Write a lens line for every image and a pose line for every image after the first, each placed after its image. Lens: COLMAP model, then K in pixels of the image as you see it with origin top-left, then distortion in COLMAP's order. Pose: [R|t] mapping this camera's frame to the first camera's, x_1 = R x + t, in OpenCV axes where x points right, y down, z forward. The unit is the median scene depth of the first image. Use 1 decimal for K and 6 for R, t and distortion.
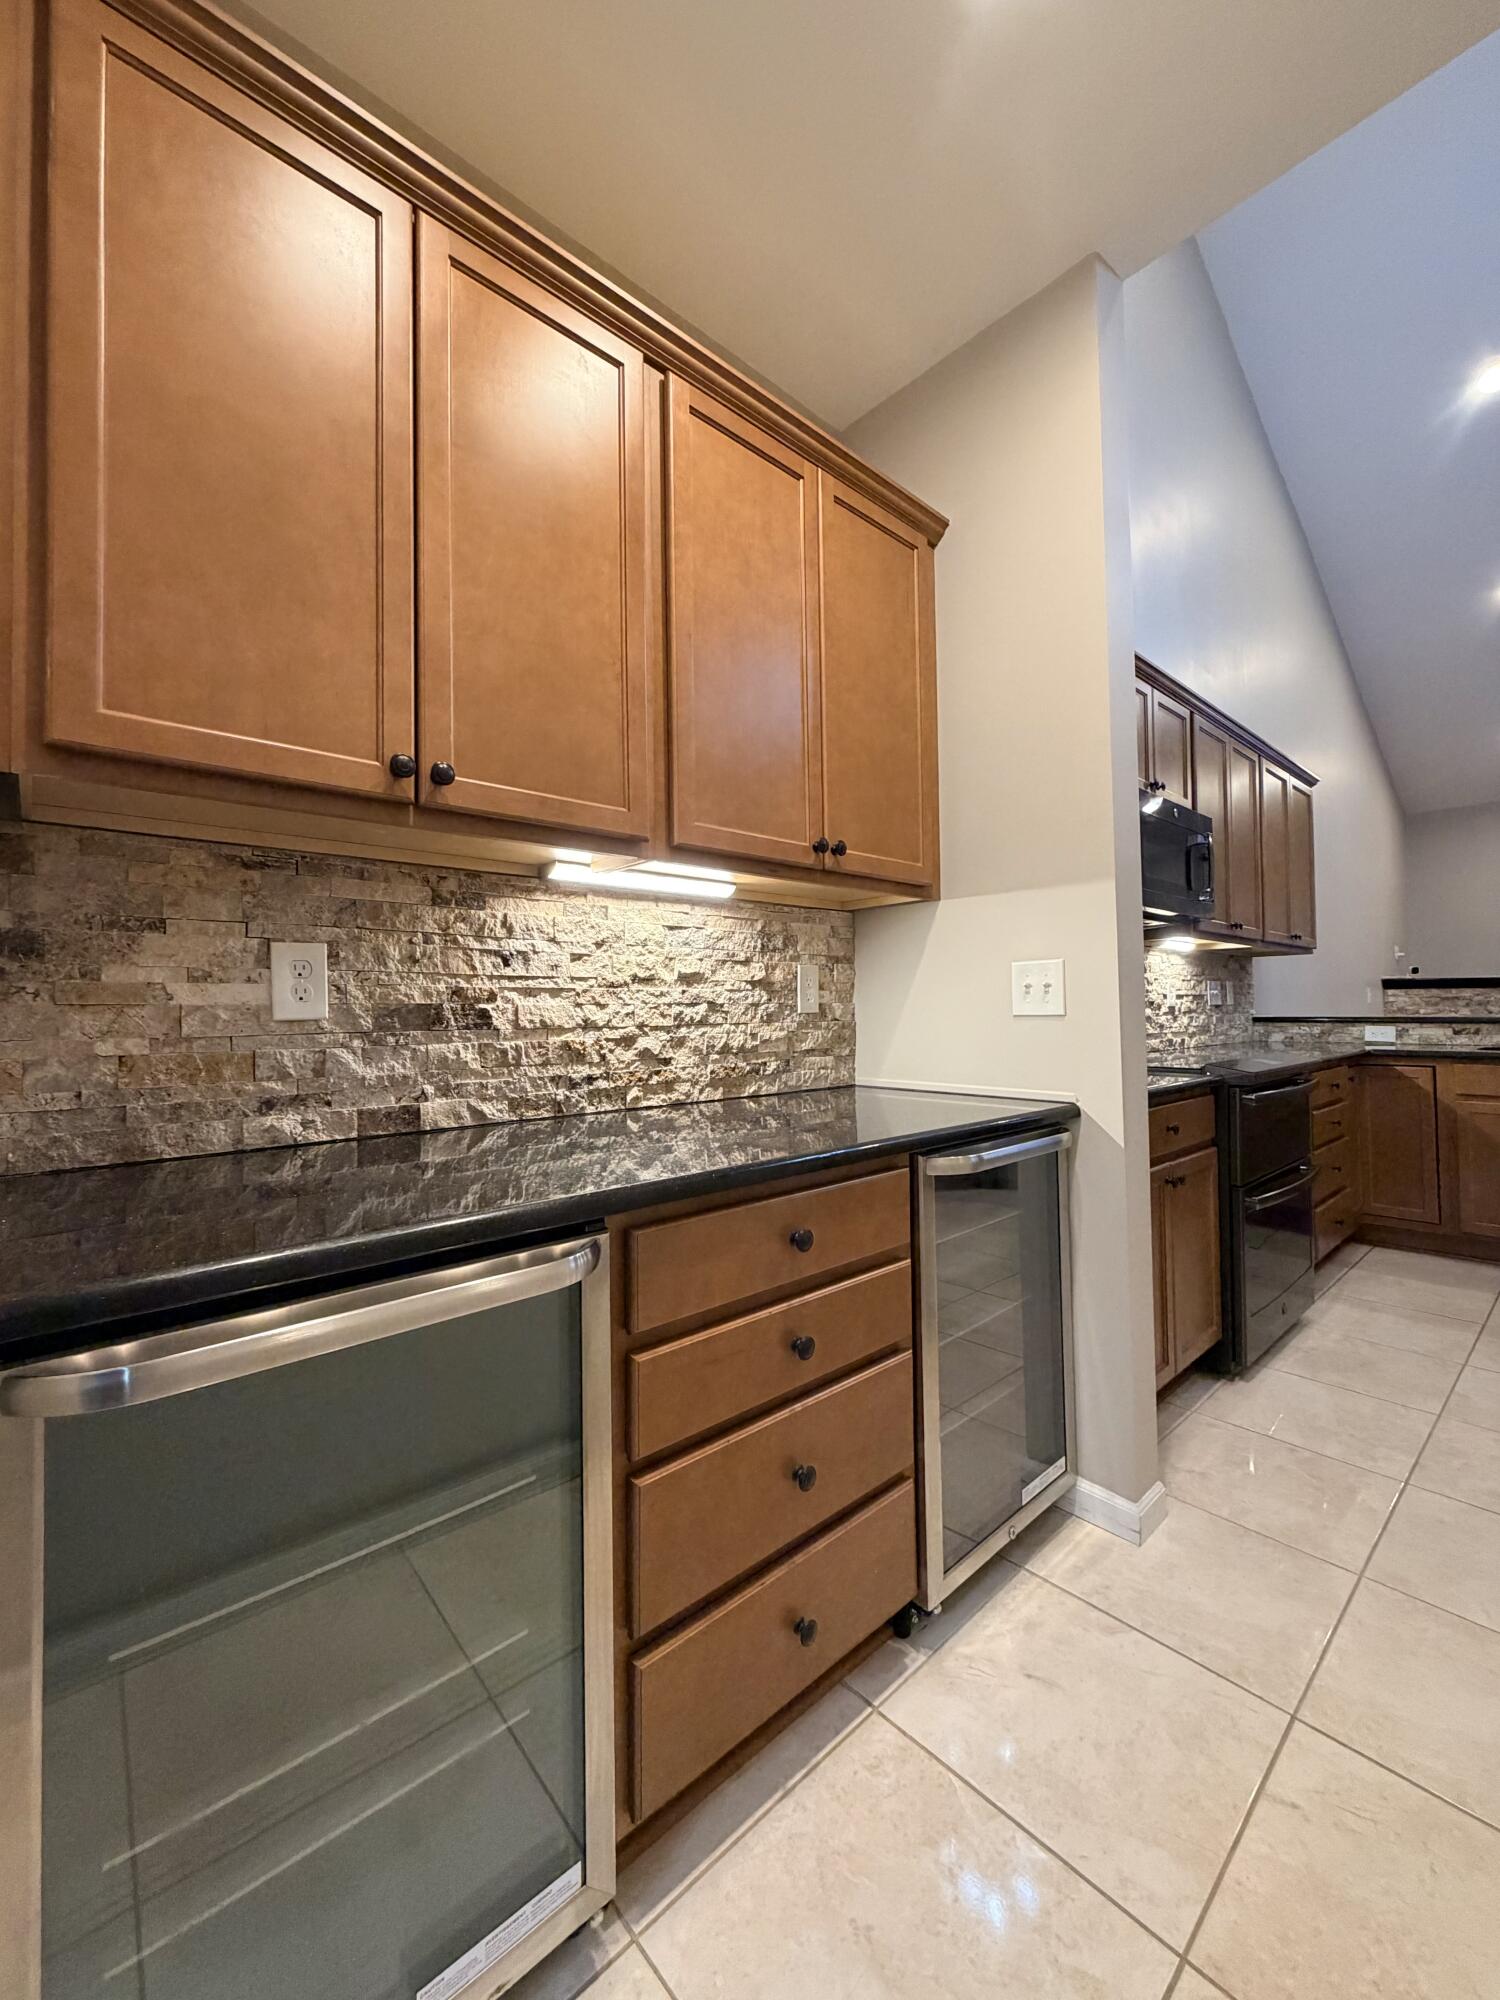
lens RADIAL K [[795.9, 0, 743.5], [0, 795.9, 999.1], [0, 0, 1]] dist [-0.001068, 0.000767]
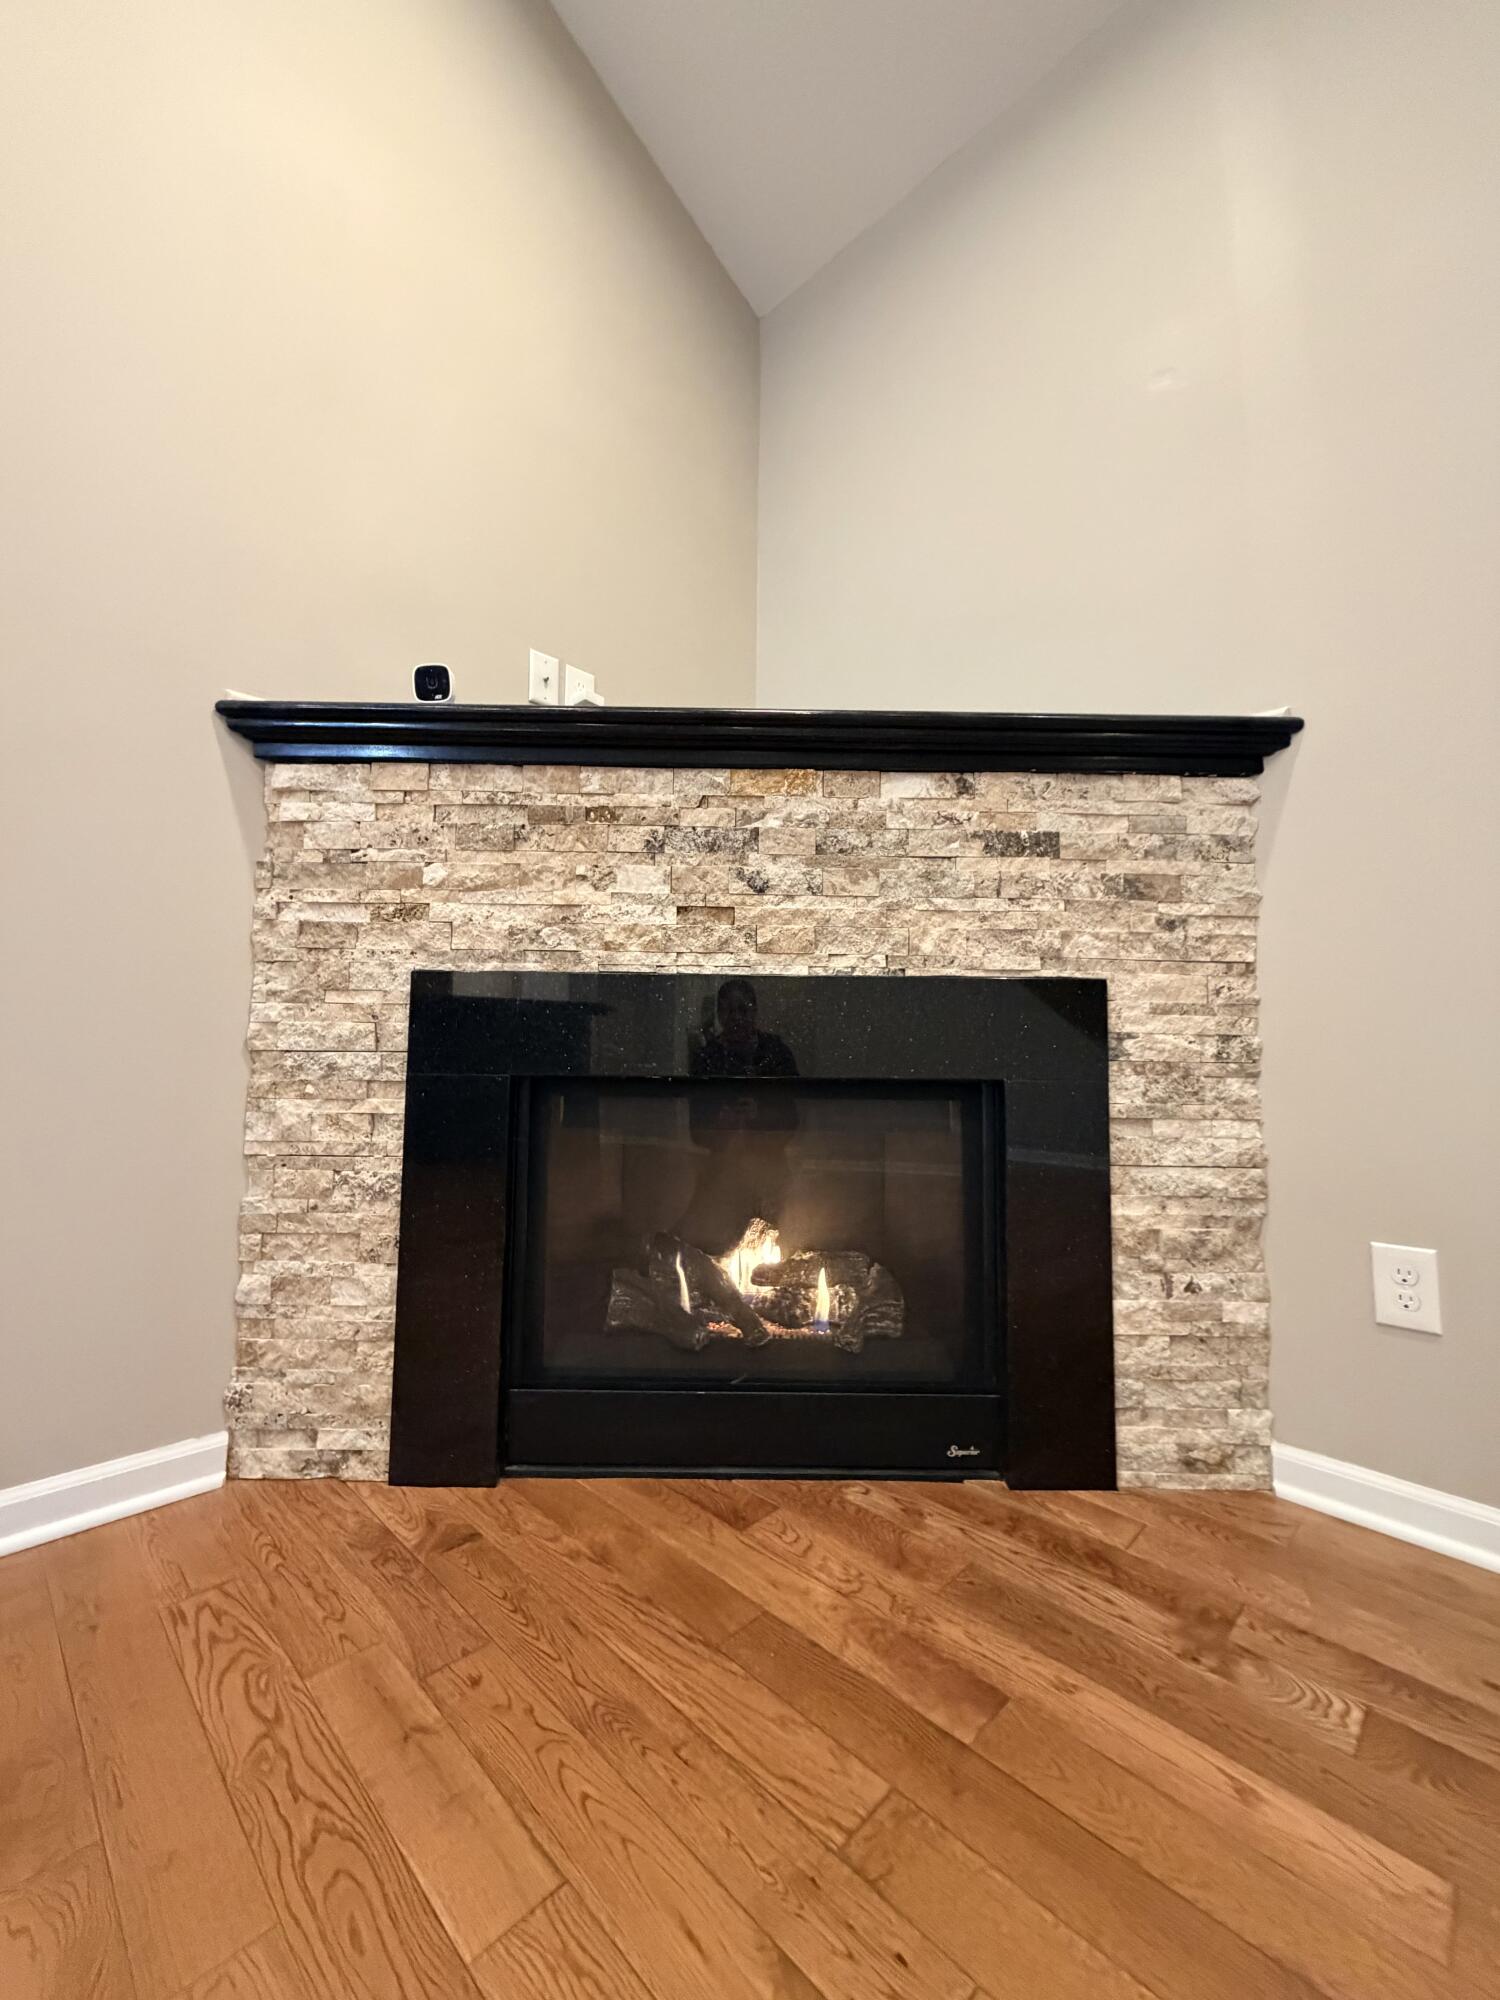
lens RADIAL K [[795.9, 0, 736.2], [0, 795.9, 992.8], [0, 0, 1]] dist [-0.001068, 0.000767]
pose [[0.997768, 0.028461, 0.060413, 4.302058], [-0.024625, 0.997689, -0.063325, 0.265950], [-0.062076, 0.061696, 0.996163, 3.724966]]
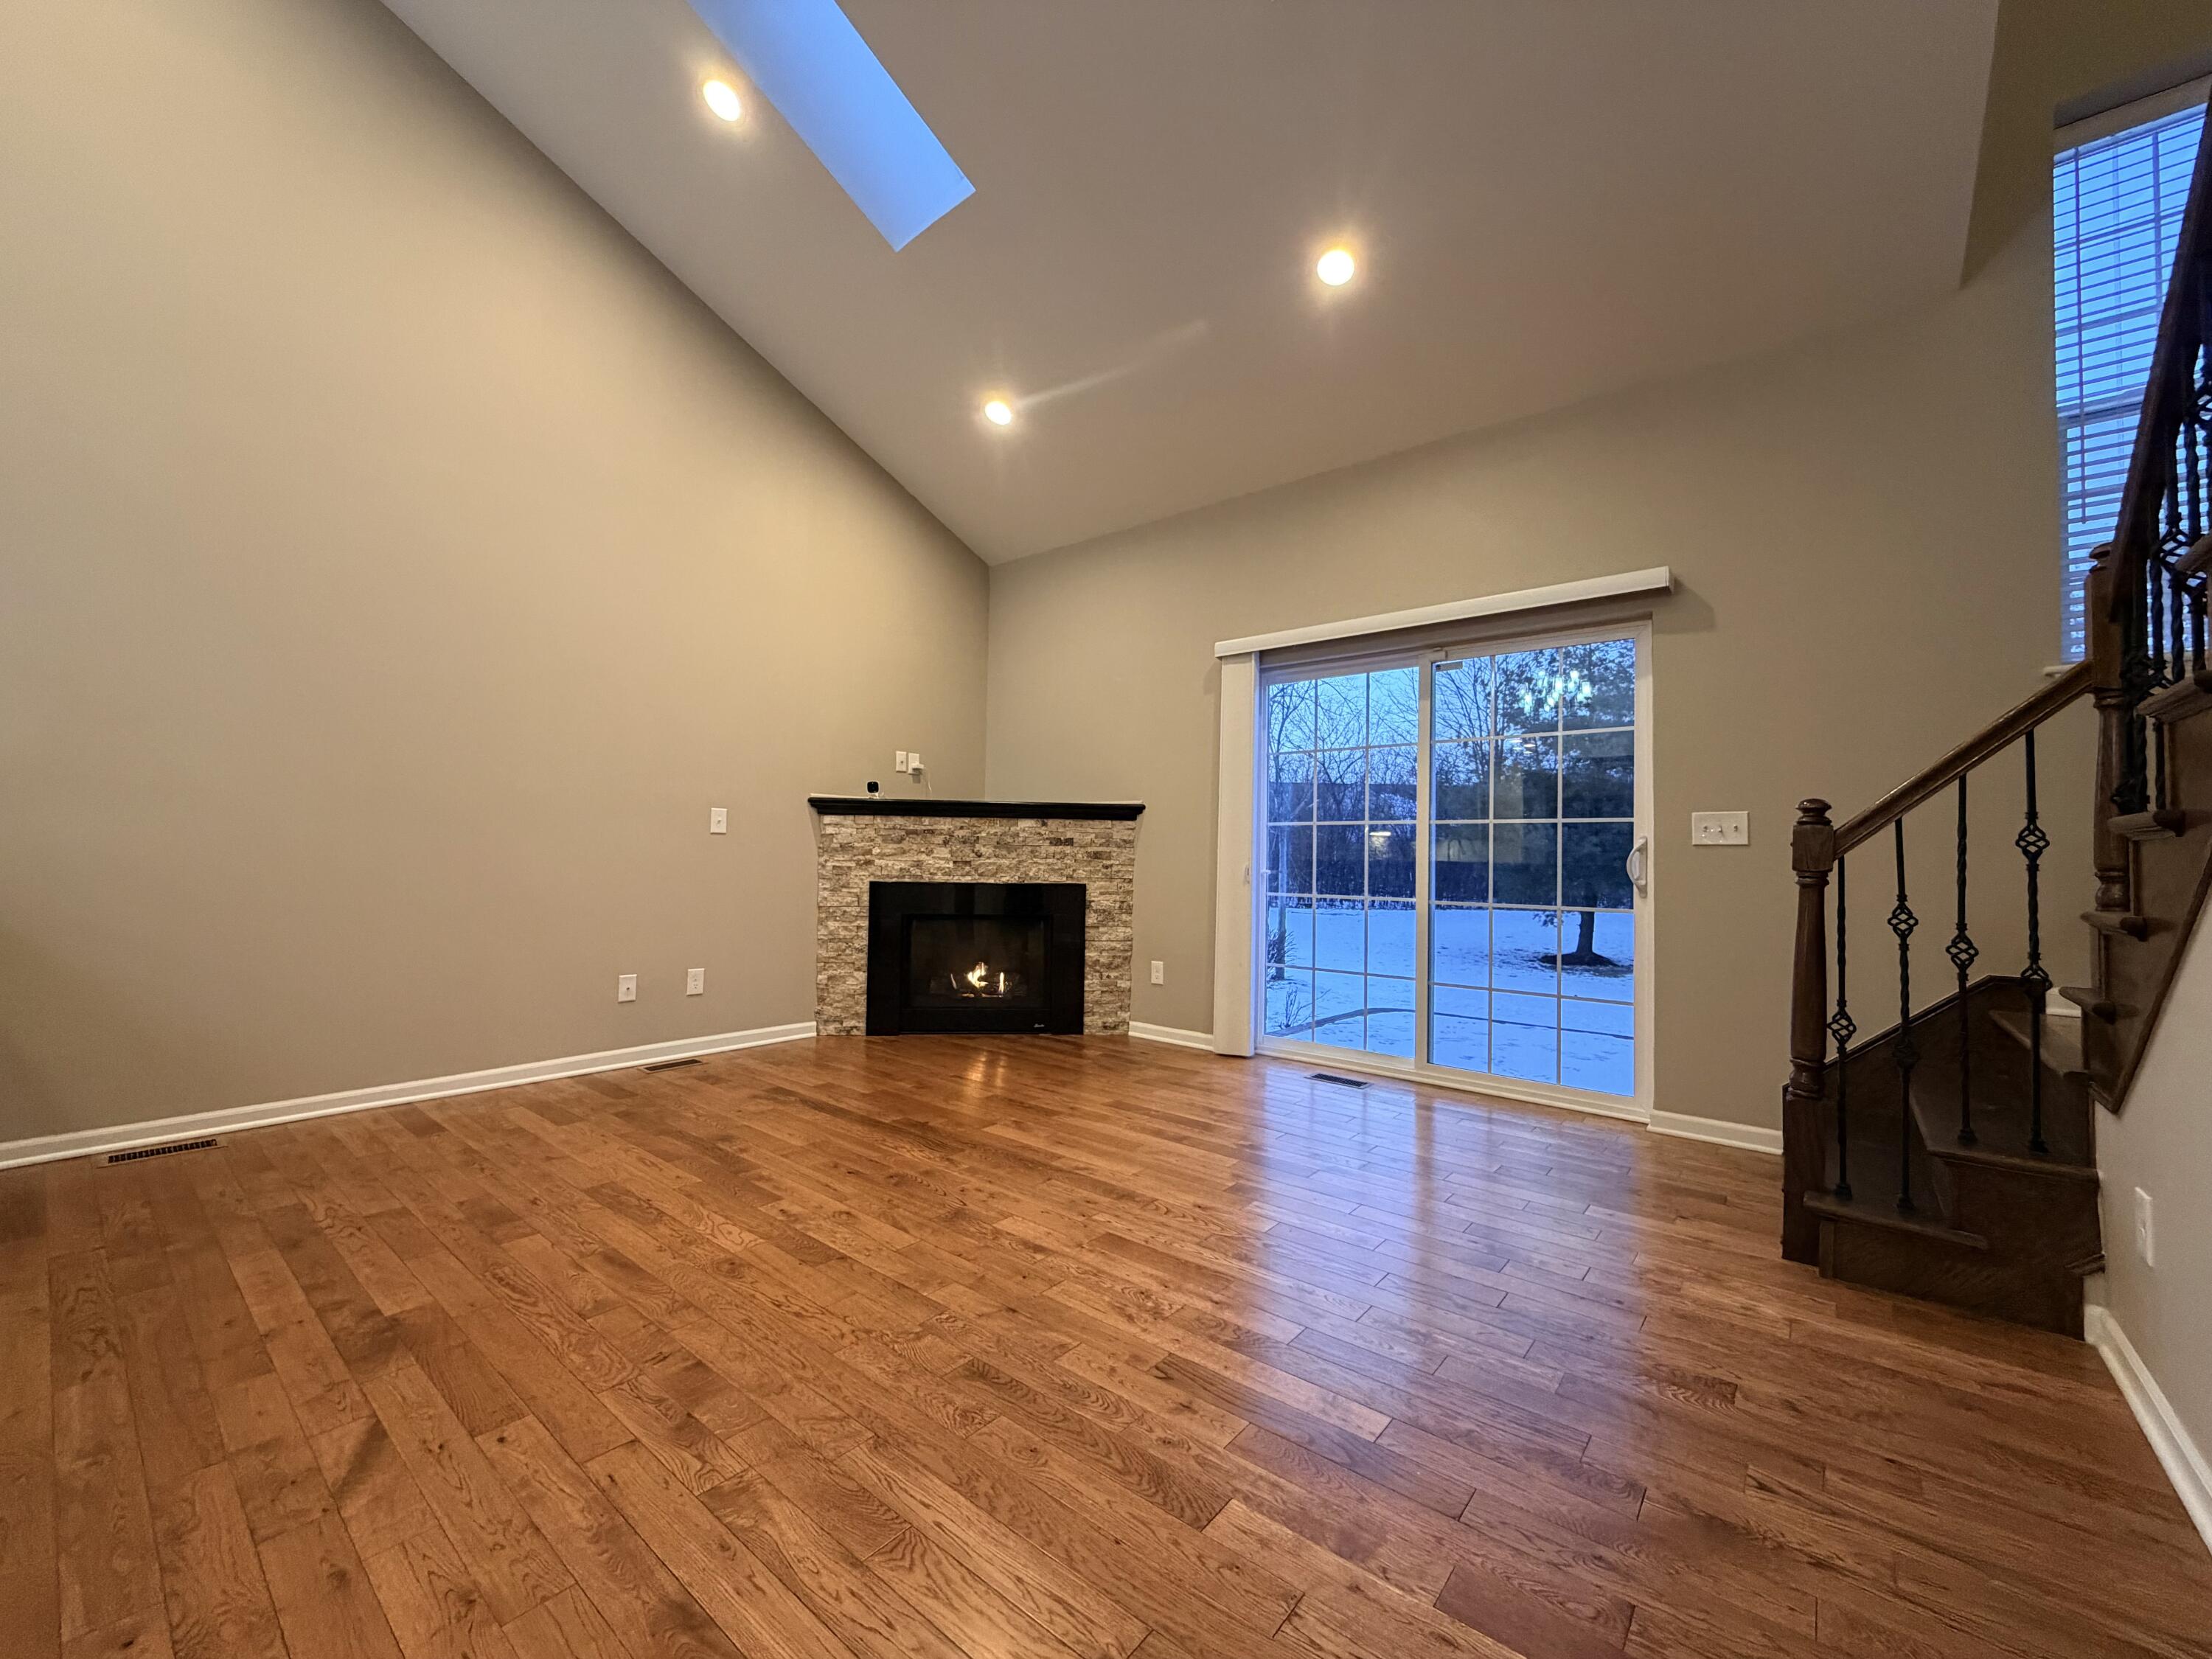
lens RADIAL K [[880.3, 0, 1096.9], [0, 880.3, 834.5], [0, 0, 1]] dist [-0.001068, 0.000767]
pose [[0.988552, 0.030465, 0.147775, 4.329051], [-0.028671, 0.999487, -0.014253, 0.033554], [-0.148134, 0.009853, 0.988918, 1.250196]]
